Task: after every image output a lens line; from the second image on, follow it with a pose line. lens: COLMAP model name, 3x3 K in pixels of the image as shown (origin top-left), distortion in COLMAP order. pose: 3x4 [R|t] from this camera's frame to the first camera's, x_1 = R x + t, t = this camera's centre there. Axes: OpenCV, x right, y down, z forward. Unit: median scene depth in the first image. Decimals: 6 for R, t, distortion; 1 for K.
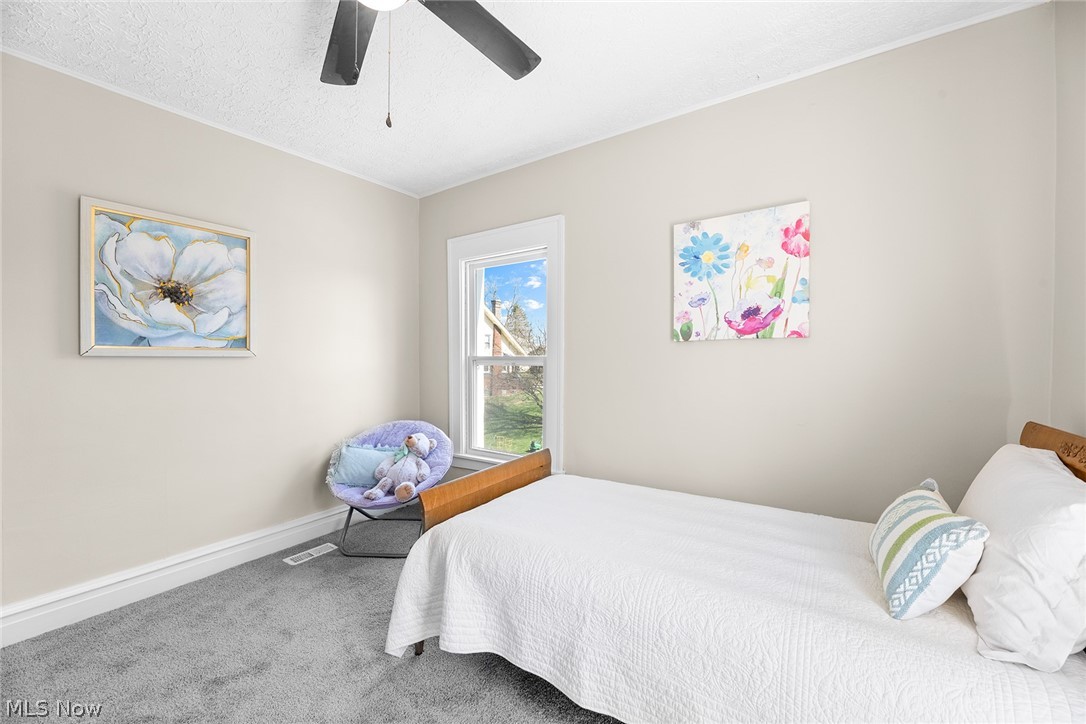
lens RADIAL K [[437.1, 0, 544.6], [0, 437.1, 363.2], [0, 0, 1]] dist [-0.008487, -0.000088]
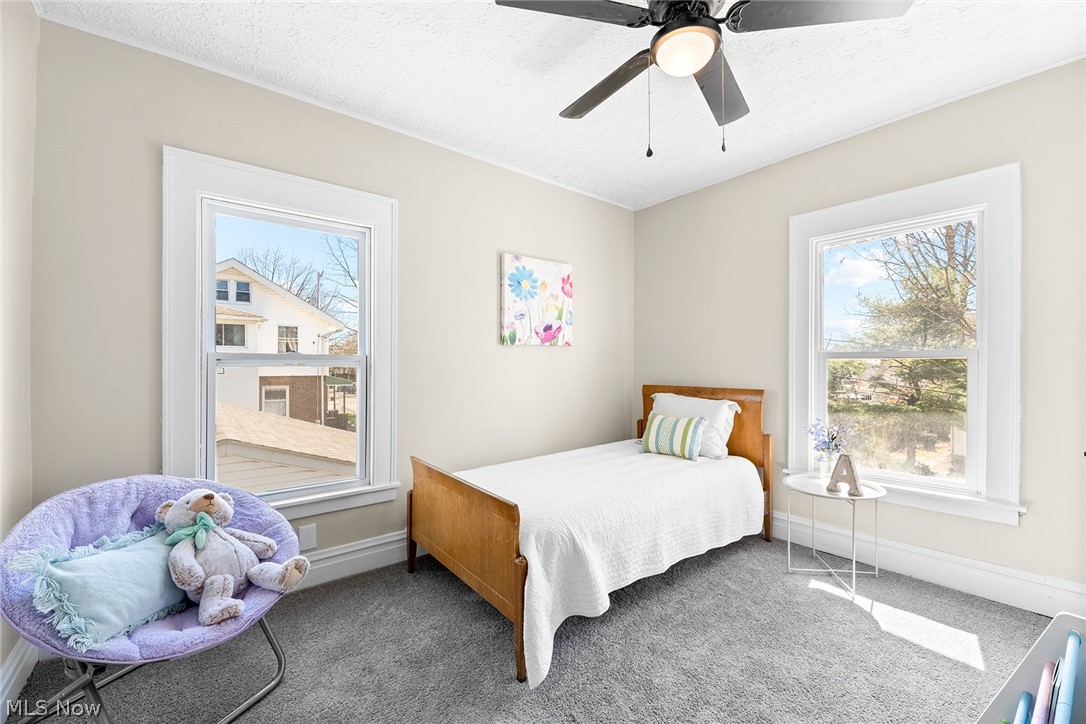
lens RADIAL K [[436.8, 0, 543.0], [0, 436.8, 362.0], [0, 0, 1]] dist [0.000725, 0.000161]
pose [[0.285765, -0.001518, 0.958298, -0.962575], [0.007615, 0.999971, -0.000687, 0.002285], [-0.958269, 0.007494, 0.285769, 0.575440]]
